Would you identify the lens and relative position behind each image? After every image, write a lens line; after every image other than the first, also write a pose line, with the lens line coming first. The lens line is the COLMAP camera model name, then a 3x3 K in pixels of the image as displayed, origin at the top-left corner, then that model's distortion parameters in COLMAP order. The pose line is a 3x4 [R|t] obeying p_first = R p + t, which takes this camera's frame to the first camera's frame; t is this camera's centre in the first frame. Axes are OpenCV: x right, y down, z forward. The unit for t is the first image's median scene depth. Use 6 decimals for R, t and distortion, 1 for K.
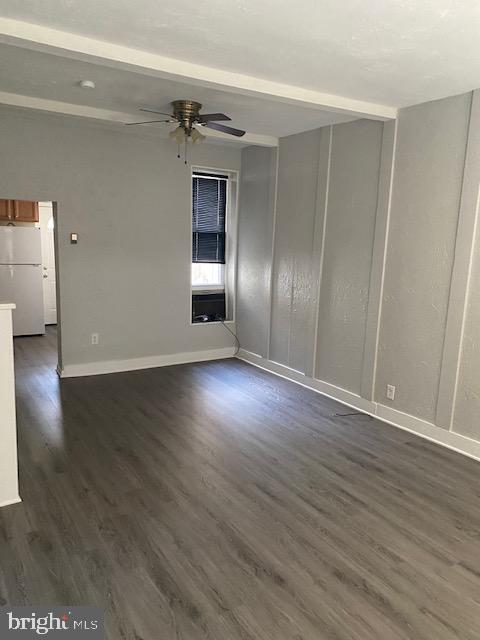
lens RADIAL K [[492.7, 0, 241.5], [0, 492.7, 335.0], [0, 0, 1]] dist [0.029861, -0.008080]
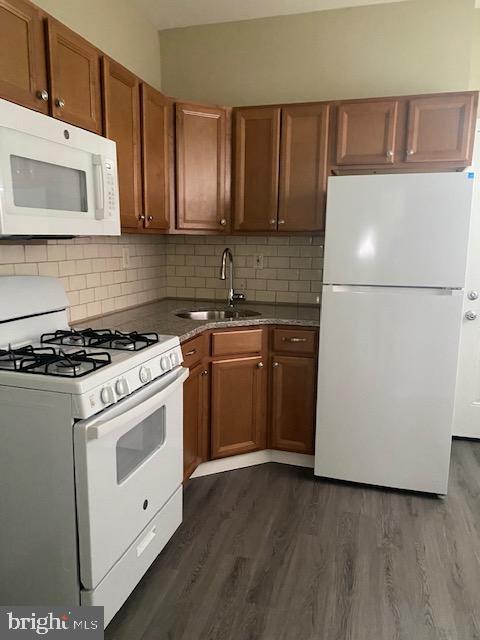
lens RADIAL K [[489.9, 0, 240.0], [0, 489.9, 320.0], [0, 0, 1]] dist [0.066993, -0.082956]
pose [[0.676044, 0.100949, -0.729914, -0.326295], [-0.138450, 0.990331, 0.008732, -0.131776], [0.723737, 0.095153, 0.683484, 0.840898]]
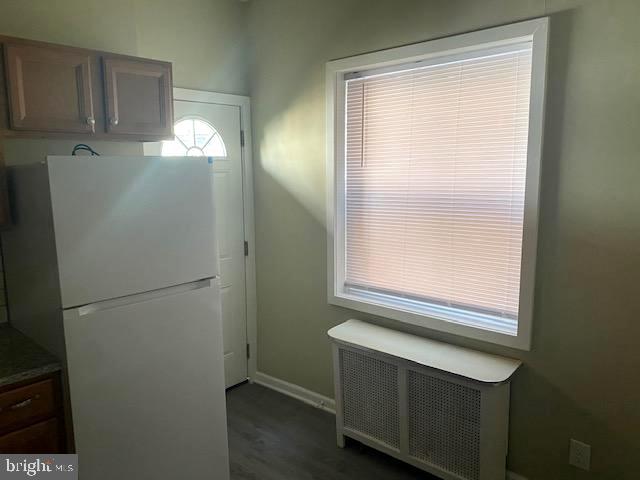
lens RADIAL K [[489.9, 0, 320.0], [0, 489.9, 240.0], [0, 0, 1]] dist [0.066993, -0.082956]
pose [[0.958600, -0.081744, 0.272771, -0.522494], [0.093282, 0.995200, -0.029580, -0.186735], [-0.269044, 0.053800, 0.961624, 0.855904]]
